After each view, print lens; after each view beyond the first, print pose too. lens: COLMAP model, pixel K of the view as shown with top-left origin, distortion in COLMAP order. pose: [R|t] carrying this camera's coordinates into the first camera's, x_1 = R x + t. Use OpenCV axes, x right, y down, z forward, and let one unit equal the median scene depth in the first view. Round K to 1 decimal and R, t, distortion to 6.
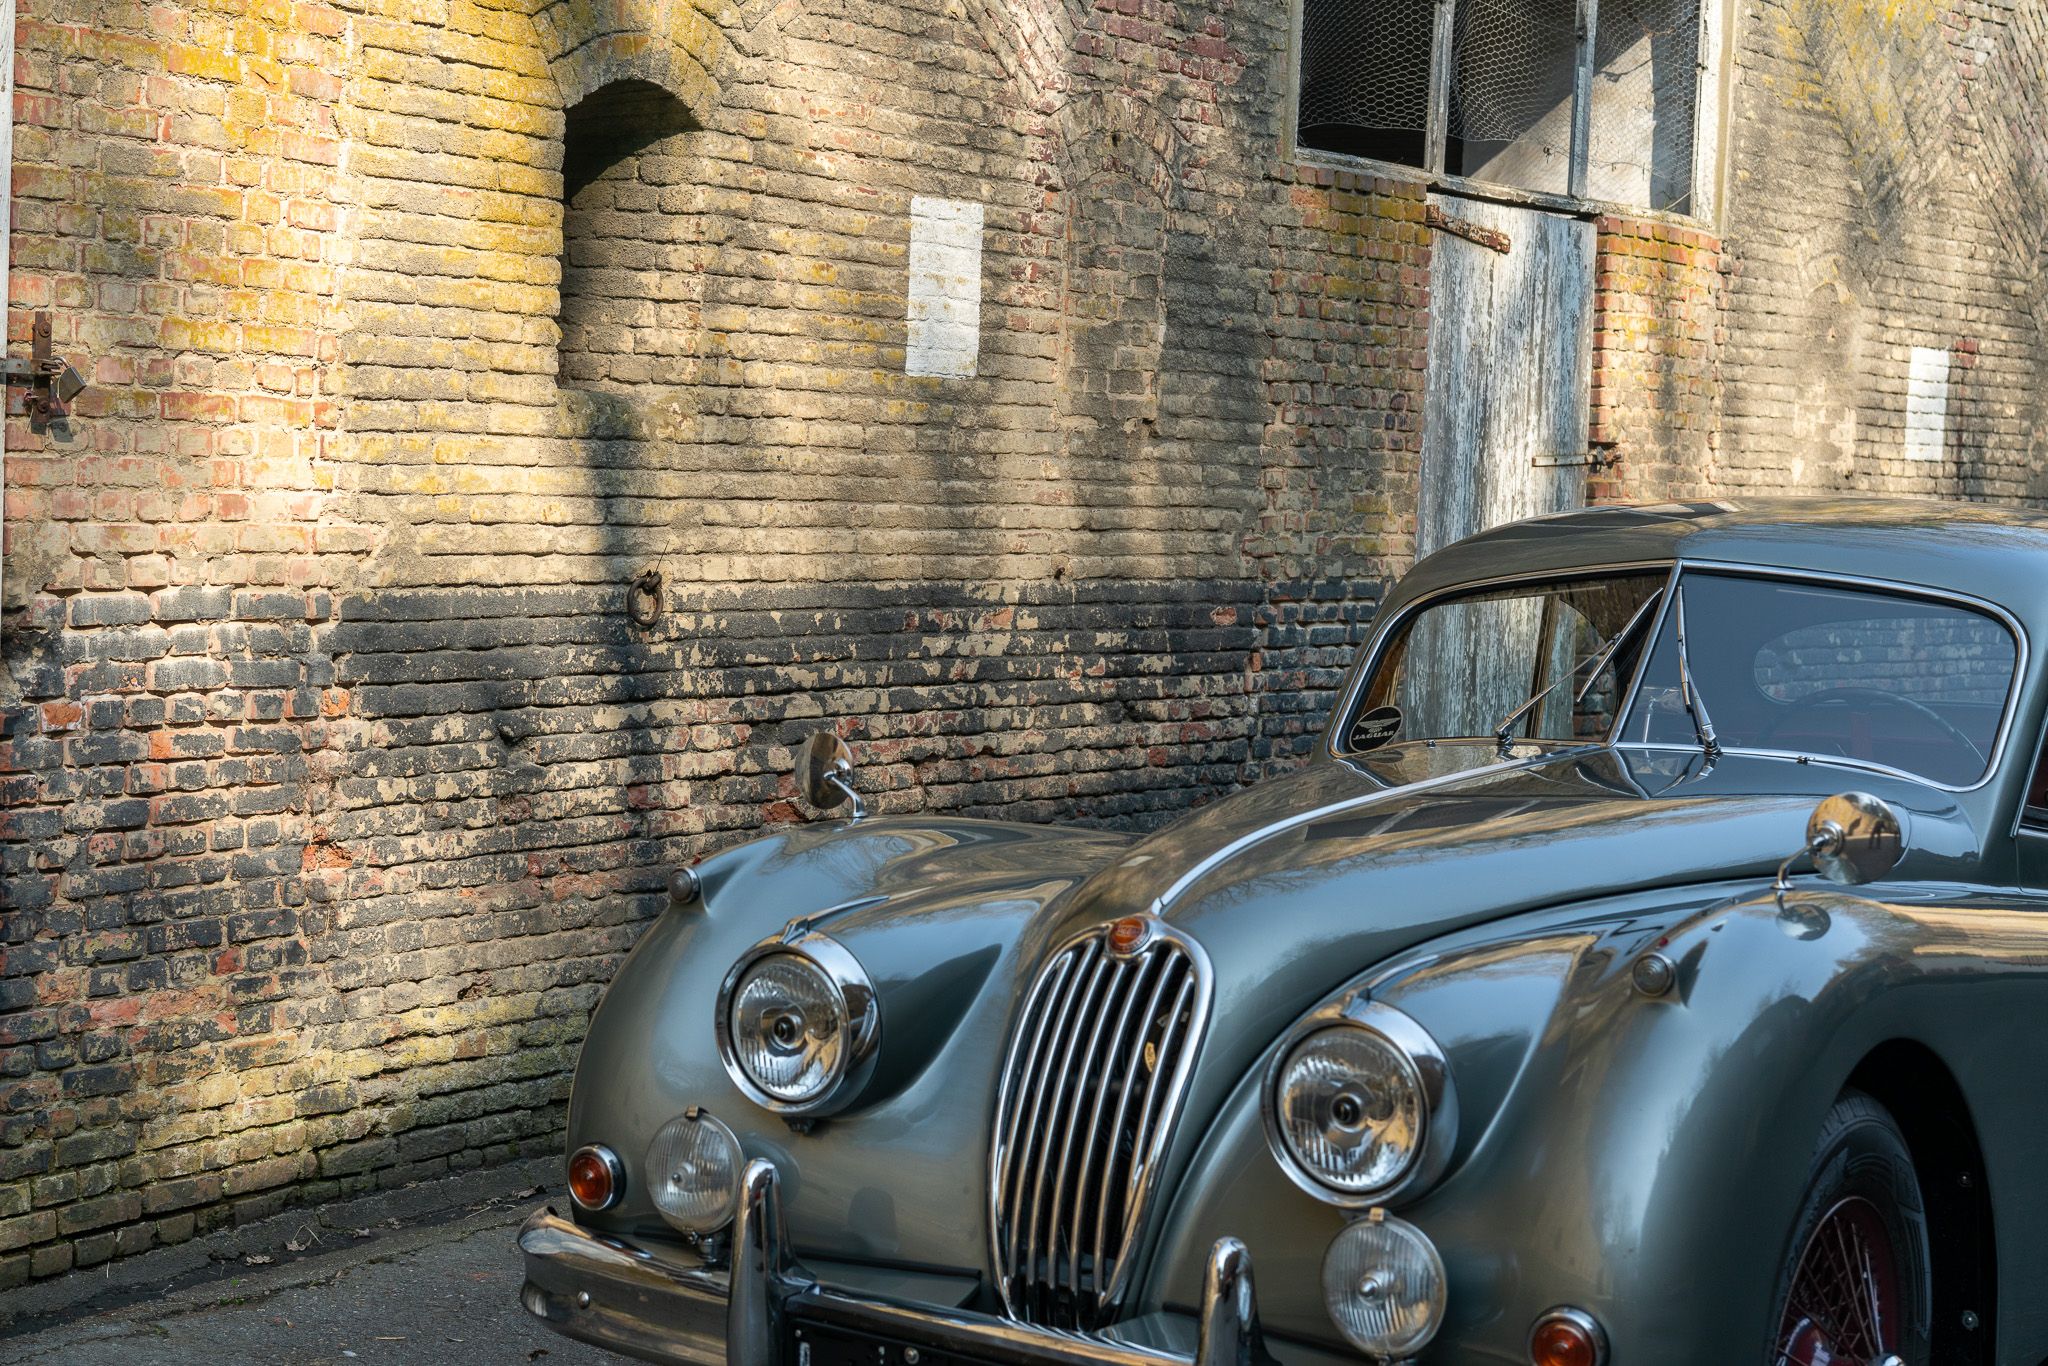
lens RADIAL K [[3085.0, 0, 1053.2], [0, 3085.0, 704.7], [0, 0, 1]] dist [-0.016072, 0.000000]
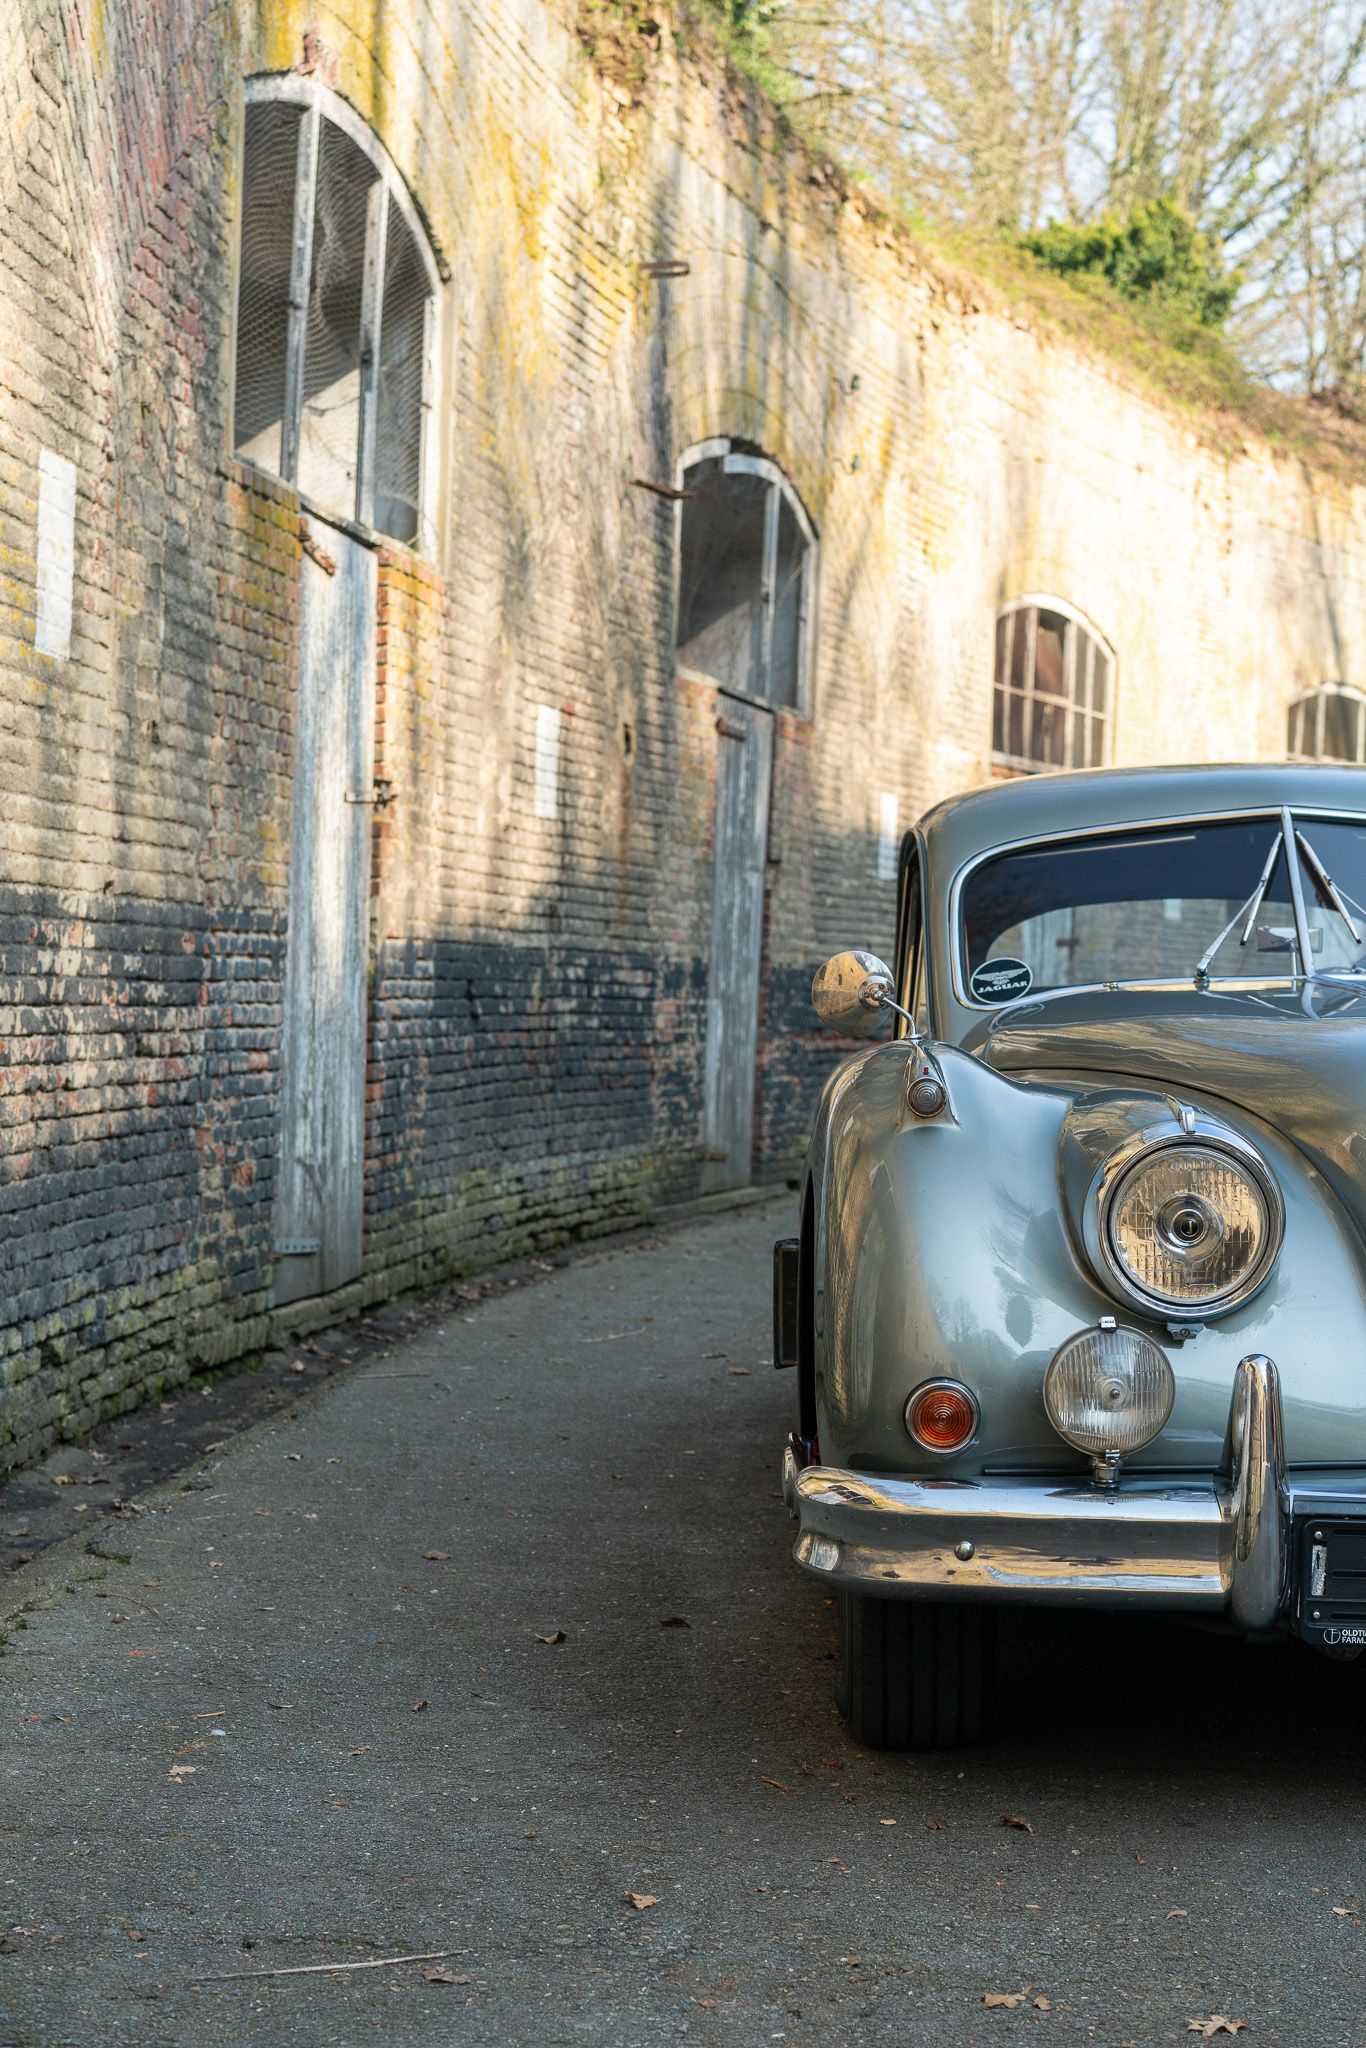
lens RADIAL K [[3217.8, 0, 691.8], [0, 3217.8, 1034.6], [0, 0, 1]] dist [-0.013743, 0.000000]
pose [[0.852745, -0.021769, 0.521874, -0.362710], [0.041258, 0.998817, -0.025752, 0.033330], [-0.520696, 0.043491, 0.852634, 0.123652]]
